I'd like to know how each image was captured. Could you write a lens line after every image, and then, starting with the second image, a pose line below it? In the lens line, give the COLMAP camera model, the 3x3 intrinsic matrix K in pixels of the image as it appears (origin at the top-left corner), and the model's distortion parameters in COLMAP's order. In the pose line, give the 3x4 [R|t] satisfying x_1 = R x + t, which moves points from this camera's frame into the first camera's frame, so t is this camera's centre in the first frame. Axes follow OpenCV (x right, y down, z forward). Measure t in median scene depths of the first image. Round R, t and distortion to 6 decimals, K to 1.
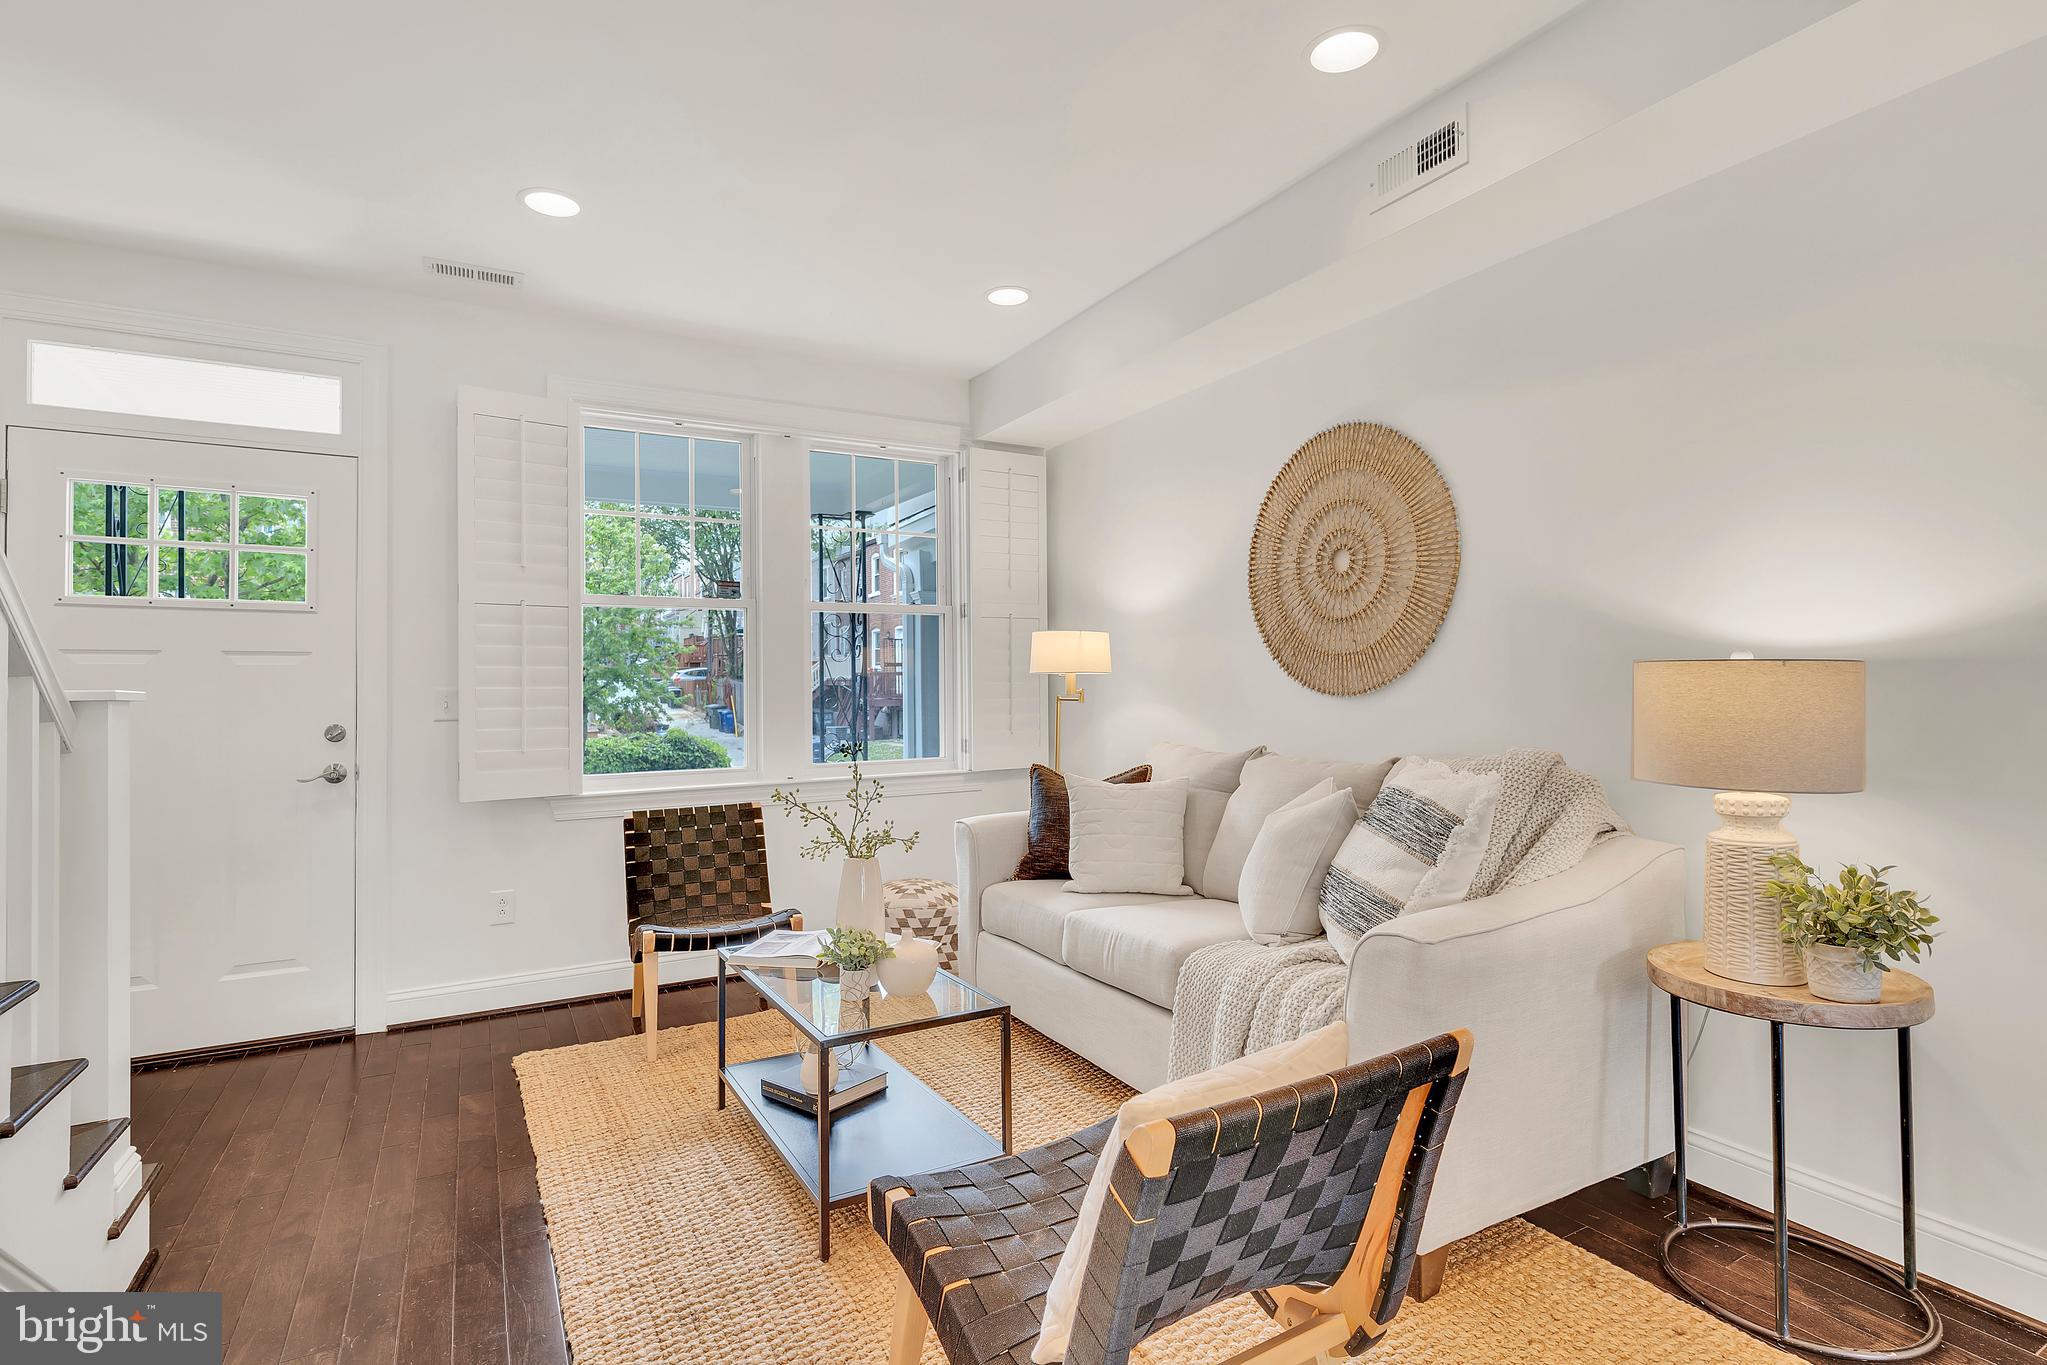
lens RADIAL K [[991.3, 0, 1017.4], [0, 991.3, 674.0], [0, 0, 1]] dist [0.002547, 0.000311]
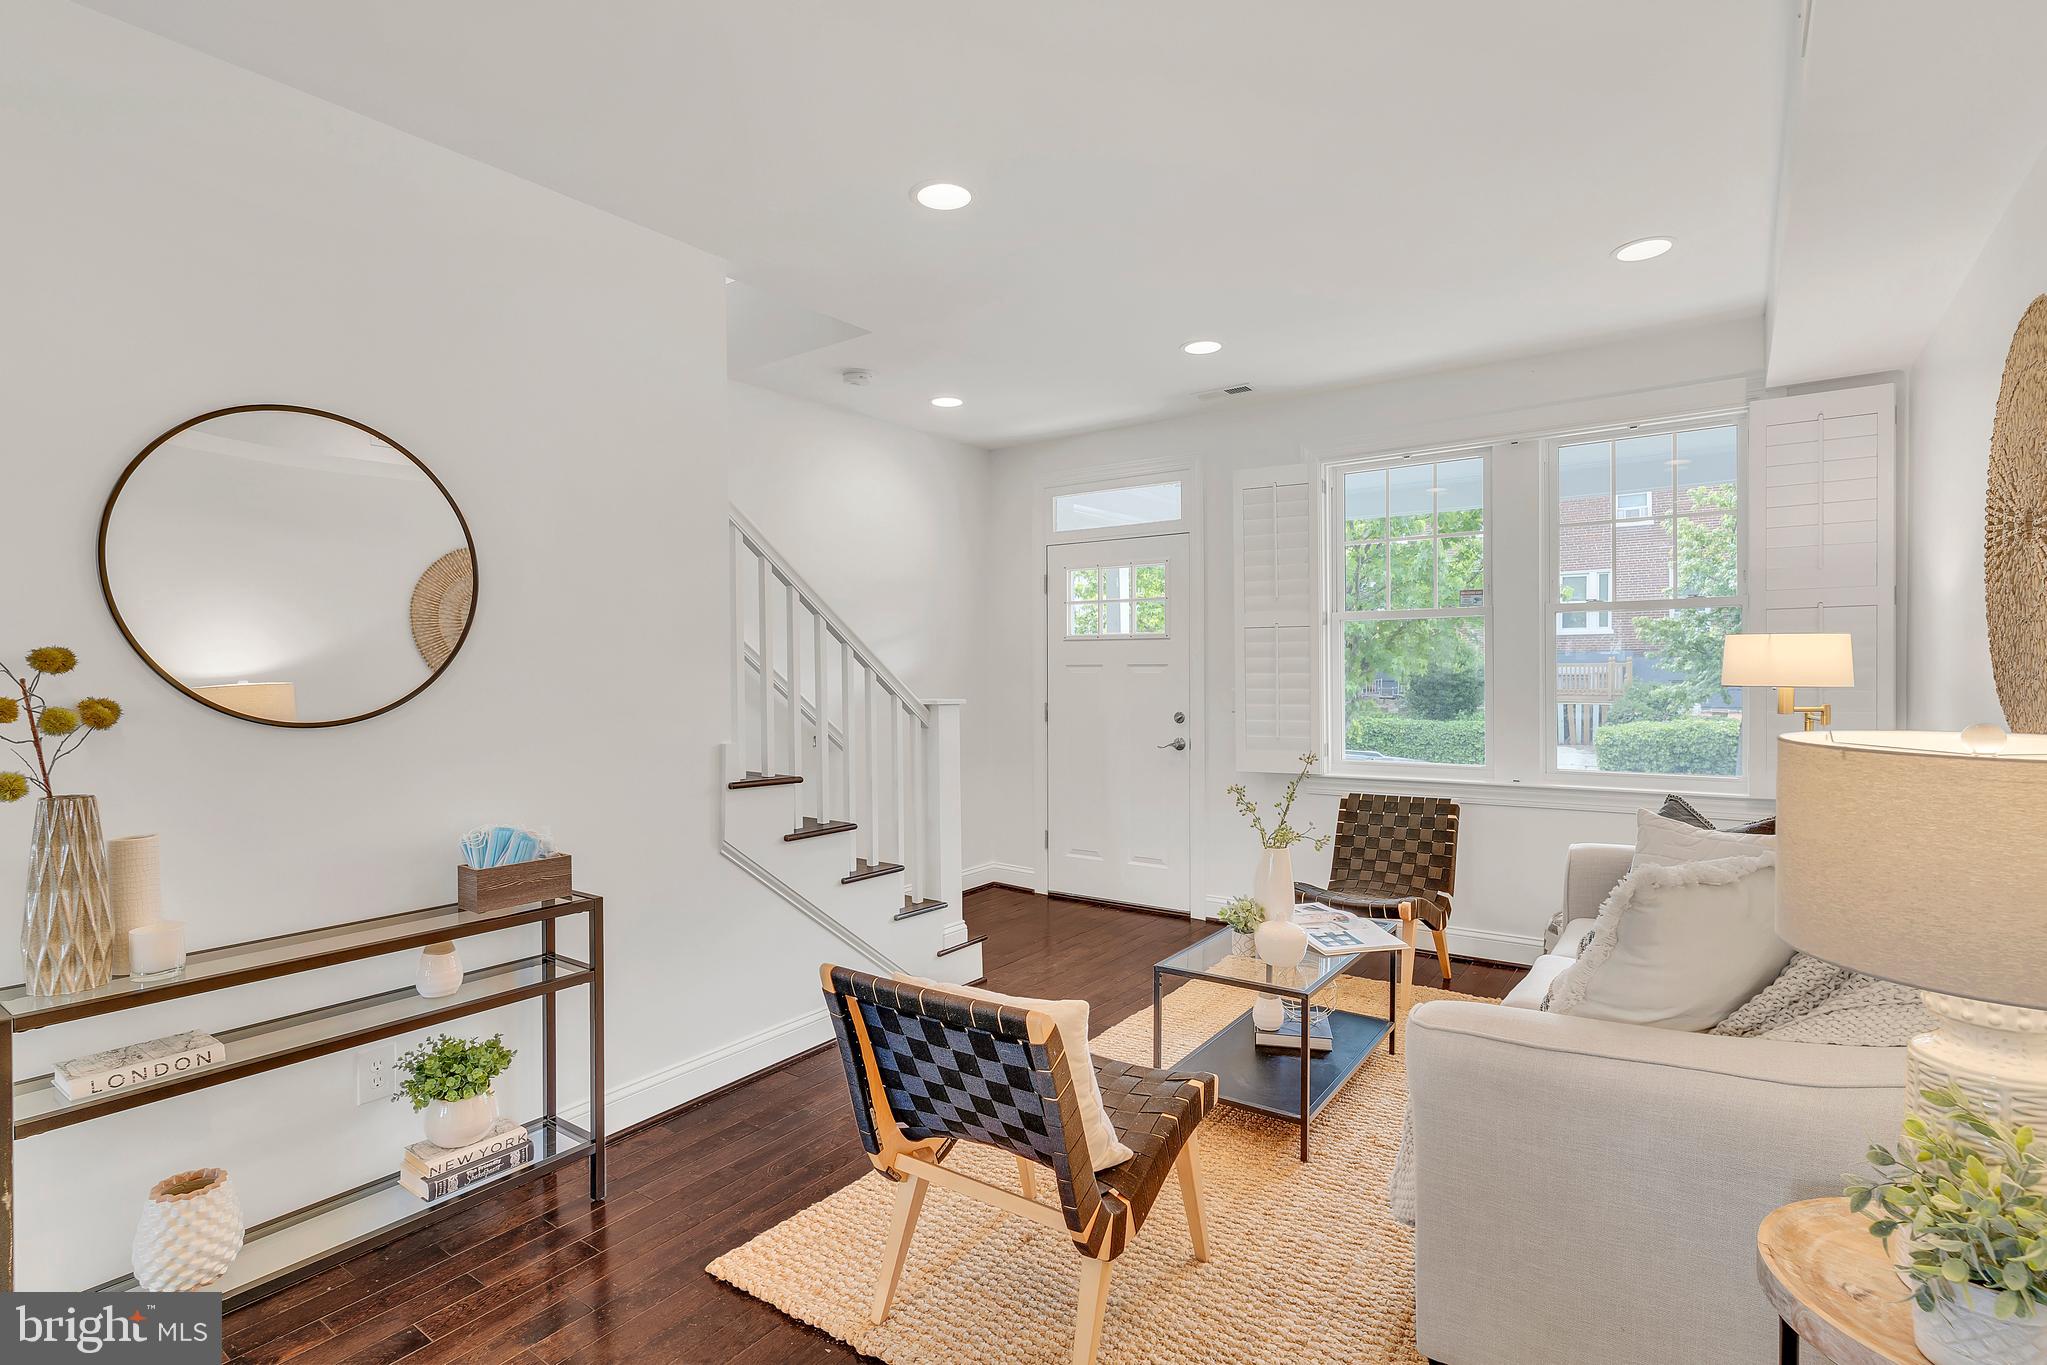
lens RADIAL K [[968.4, 0, 1023.6], [0, 968.4, 689.8], [0, 0, 1]] dist [0.000262, -0.000194]
pose [[0.440093, 0.025997, -0.897576, 0.498993], [0.015740, 0.999204, 0.036658, -0.037638], [0.897814, -0.030261, 0.439333, 0.126800]]
